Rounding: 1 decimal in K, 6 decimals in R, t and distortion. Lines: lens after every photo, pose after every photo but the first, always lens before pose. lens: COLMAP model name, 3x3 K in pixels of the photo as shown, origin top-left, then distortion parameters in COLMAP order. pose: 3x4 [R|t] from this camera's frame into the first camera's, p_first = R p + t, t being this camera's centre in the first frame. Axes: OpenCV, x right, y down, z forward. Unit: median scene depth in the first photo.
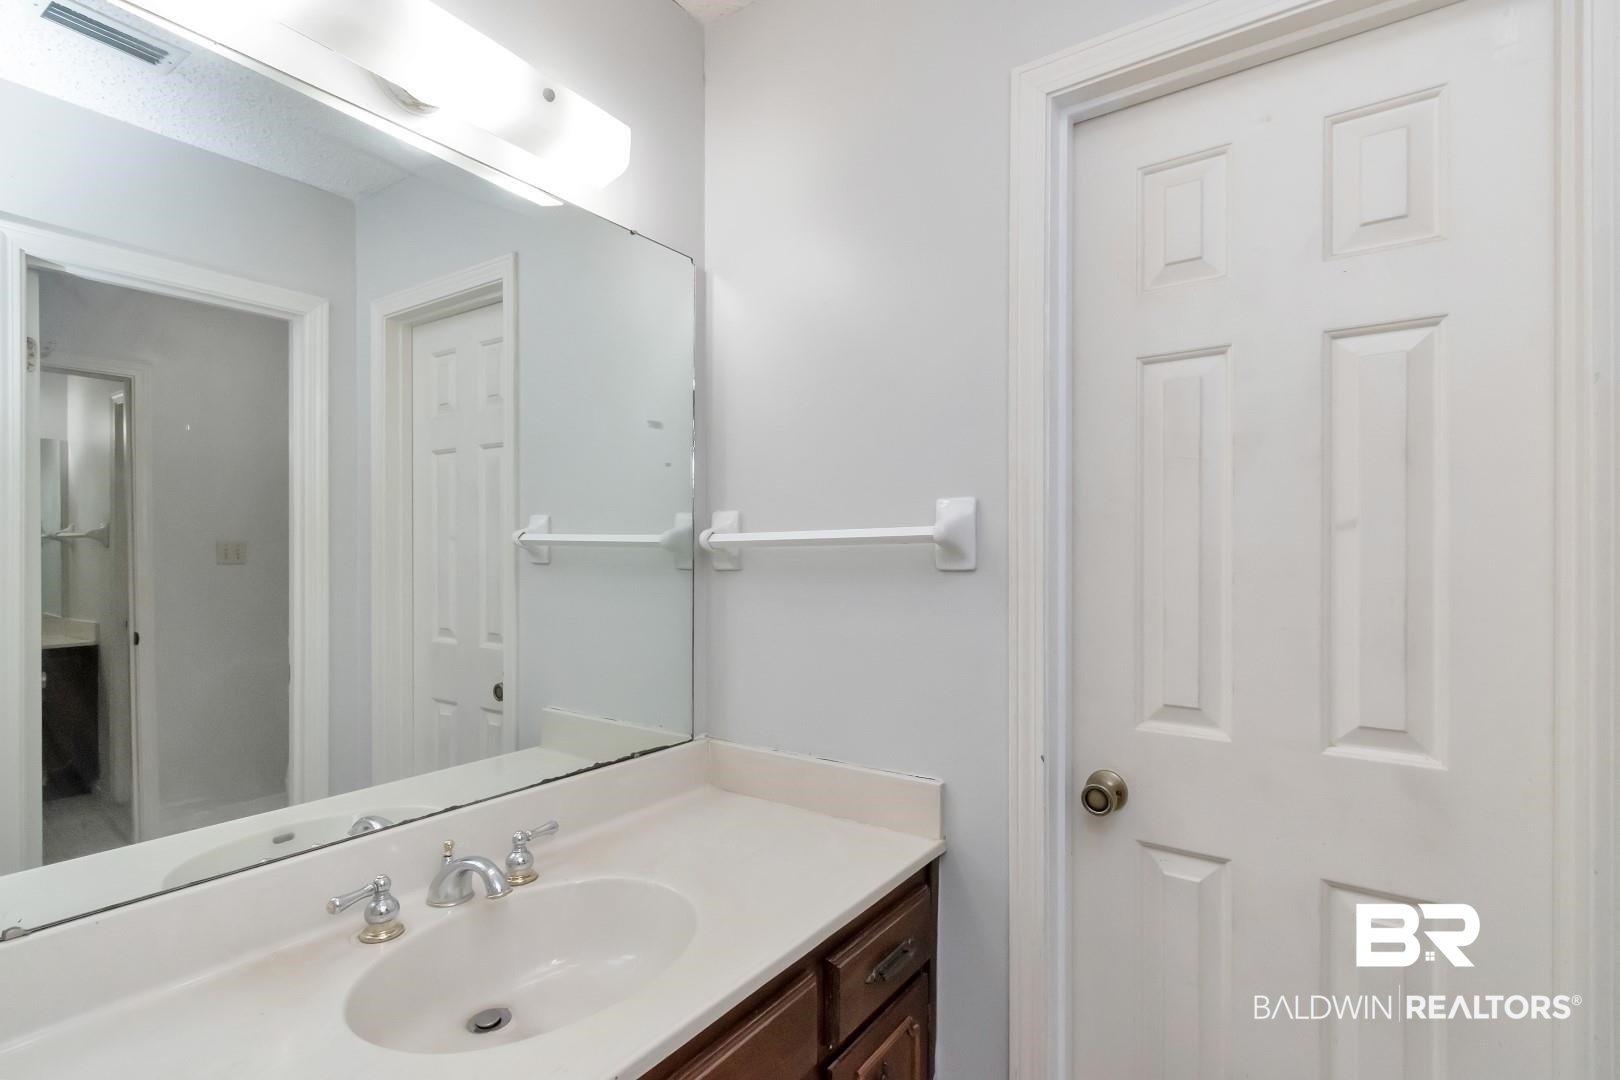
lens RADIAL K [[739.4, 0, 811.8], [0, 739.4, 552.4], [0, 0, 1]] dist [0.001781, -0.000002]
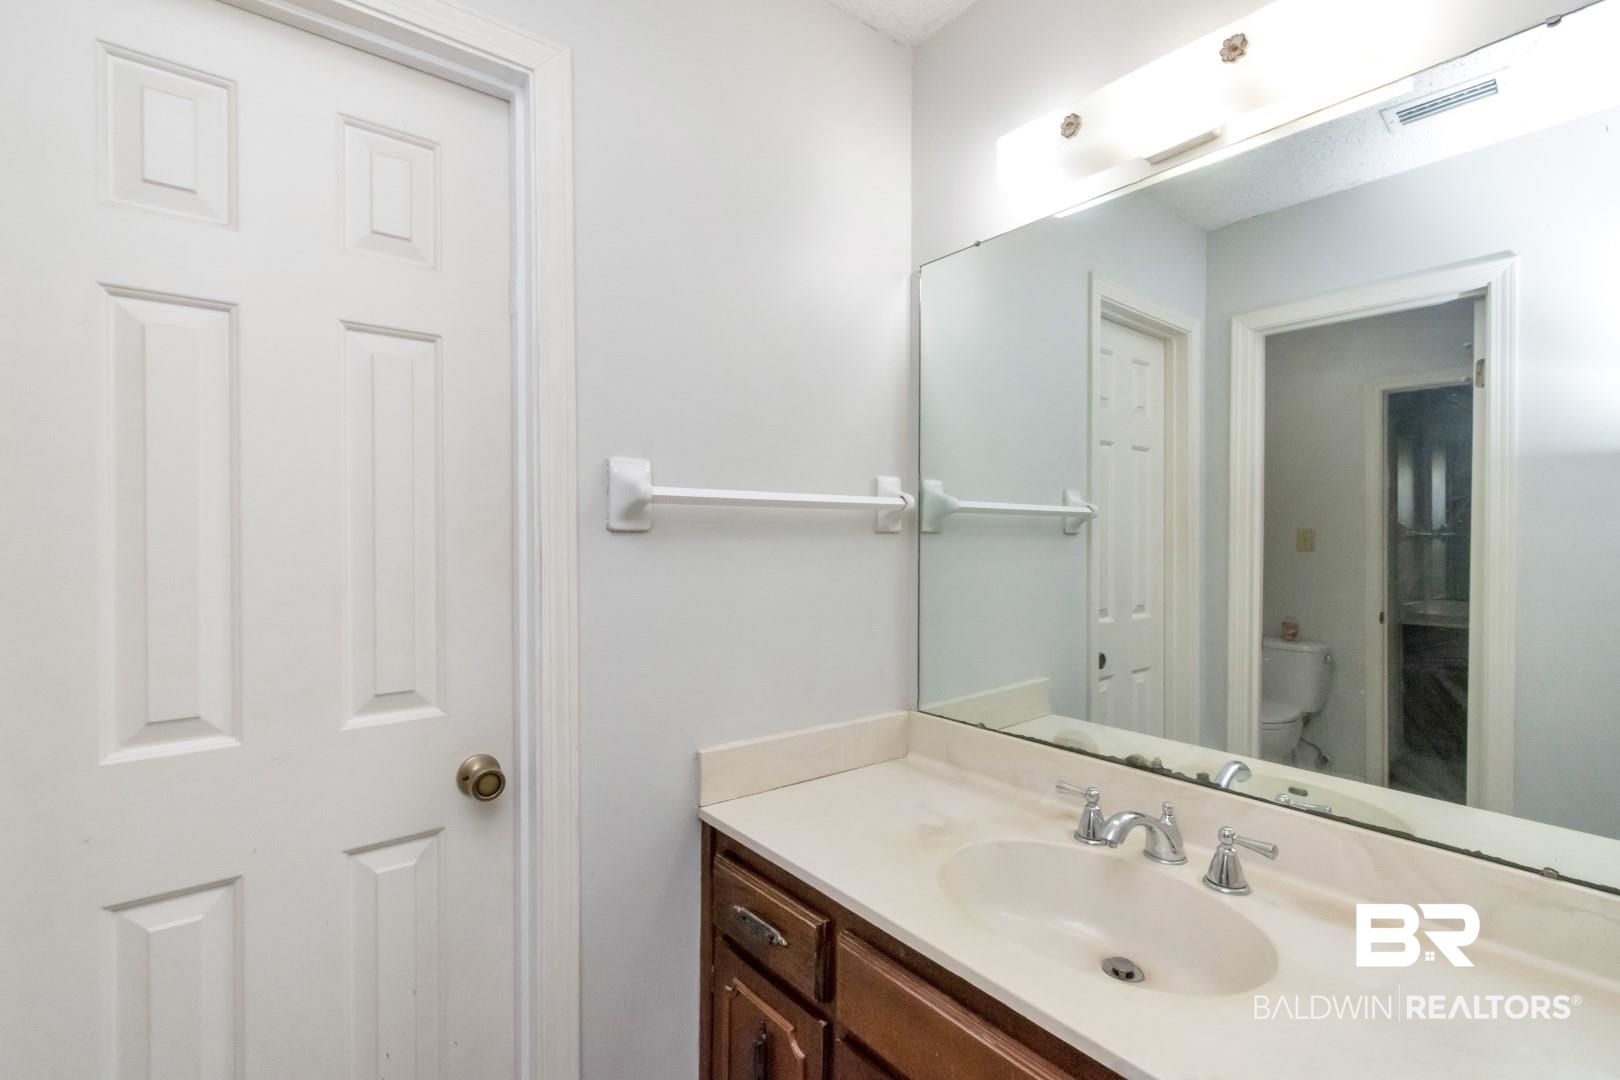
lens RADIAL K [[739.4, 0, 811.6], [0, 739.4, 534.7], [0, 0, 1]] dist [0.001781, -0.000002]
pose [[0.272442, 0.001498, 0.962171, -0.151475], [0.001658, 0.999997, -0.002026, 0.003229], [-0.962171, 0.002148, 0.272439, 0.112496]]
